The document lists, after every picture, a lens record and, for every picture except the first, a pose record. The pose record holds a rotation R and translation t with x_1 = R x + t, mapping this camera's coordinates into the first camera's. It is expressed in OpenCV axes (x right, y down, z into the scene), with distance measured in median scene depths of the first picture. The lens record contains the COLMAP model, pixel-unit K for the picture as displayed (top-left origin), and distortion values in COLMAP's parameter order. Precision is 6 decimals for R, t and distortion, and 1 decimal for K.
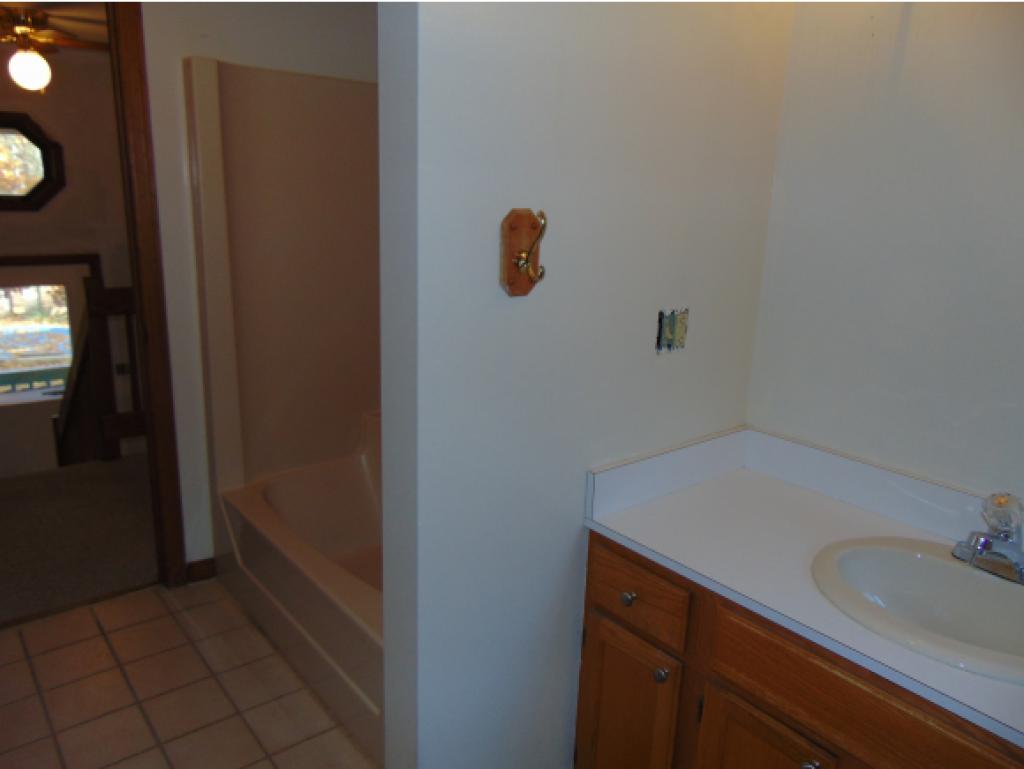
lens RADIAL K [[772.2, 0, 516.0], [0, 772.2, 379.7], [0, 0, 1]] dist [-0.040883, 0.060640]
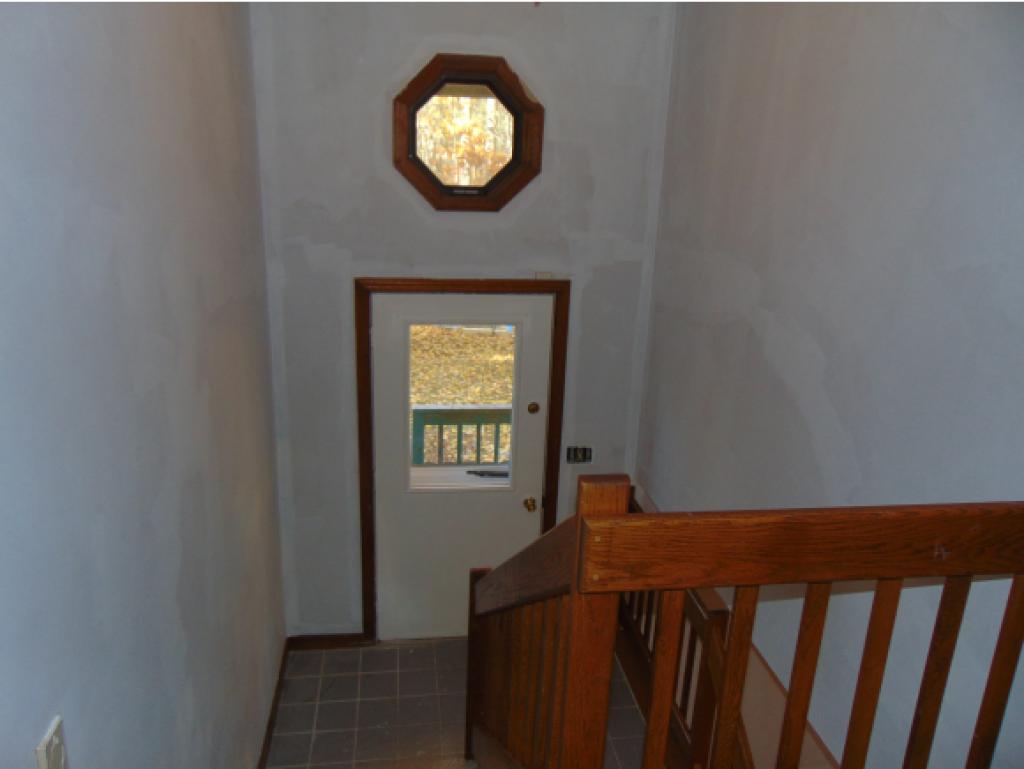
lens RADIAL K [[772.2, 0, 511.9], [0, 772.2, 386.0], [0, 0, 1]] dist [-0.040883, 0.060640]
pose [[0.861594, 0.152948, -0.484008, -0.264432], [-0.133931, 0.988234, 0.073871, -0.119050], [0.489611, 0.001177, 0.871940, 0.422104]]
